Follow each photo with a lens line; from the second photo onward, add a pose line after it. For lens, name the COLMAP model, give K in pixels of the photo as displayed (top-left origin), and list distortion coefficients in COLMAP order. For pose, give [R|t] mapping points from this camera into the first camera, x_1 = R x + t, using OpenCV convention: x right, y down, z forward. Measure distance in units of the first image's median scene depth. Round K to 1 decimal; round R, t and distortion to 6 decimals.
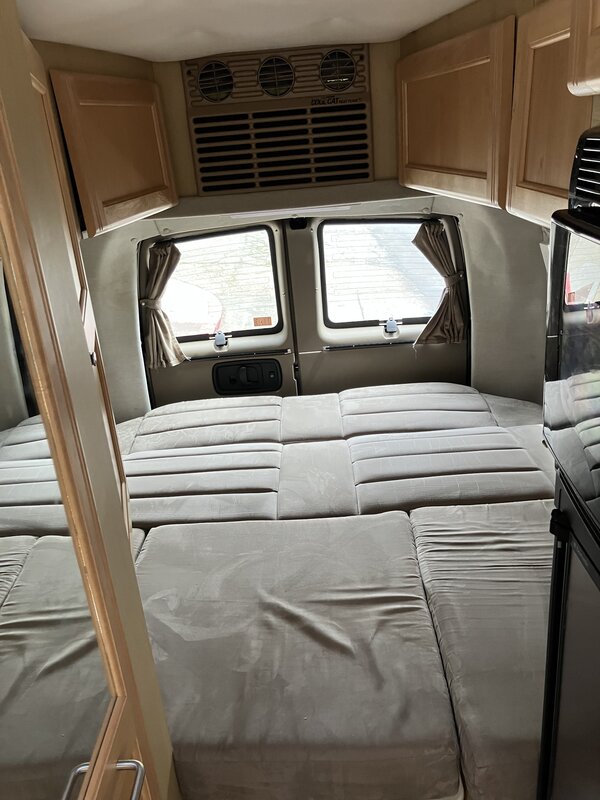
lens RADIAL K [[645.2, 0, 300.0], [0, 645.2, 400.0], [0, 0, 1]] dist [0.002000, -0.000087]
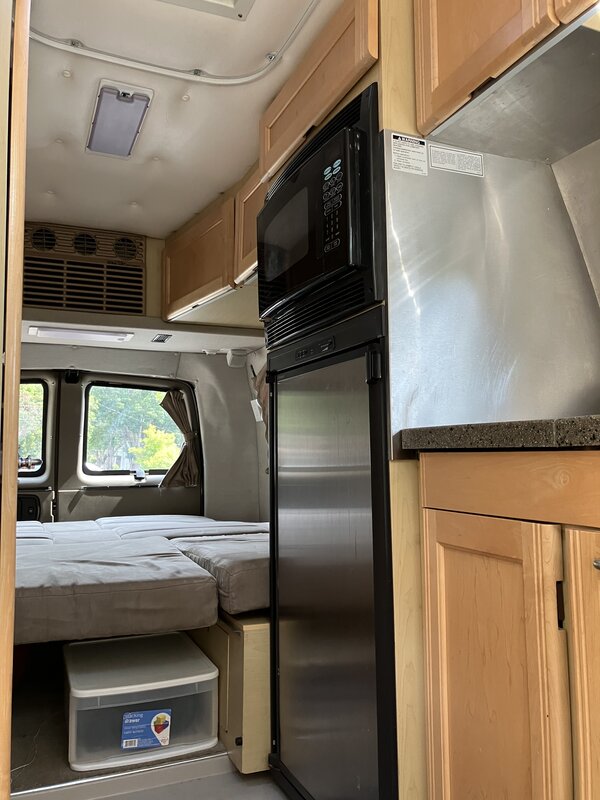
lens RADIAL K [[668.9, 0, 300.0], [0, 668.9, 400.0], [0, 0, 1]] dist [0.003803, -0.002758]
pose [[0.914259, 0.110152, 0.389868, -0.100122], [0.094175, 0.878182, -0.468963, 0.421538], [-0.394033, 0.465470, 0.792513, -0.207794]]
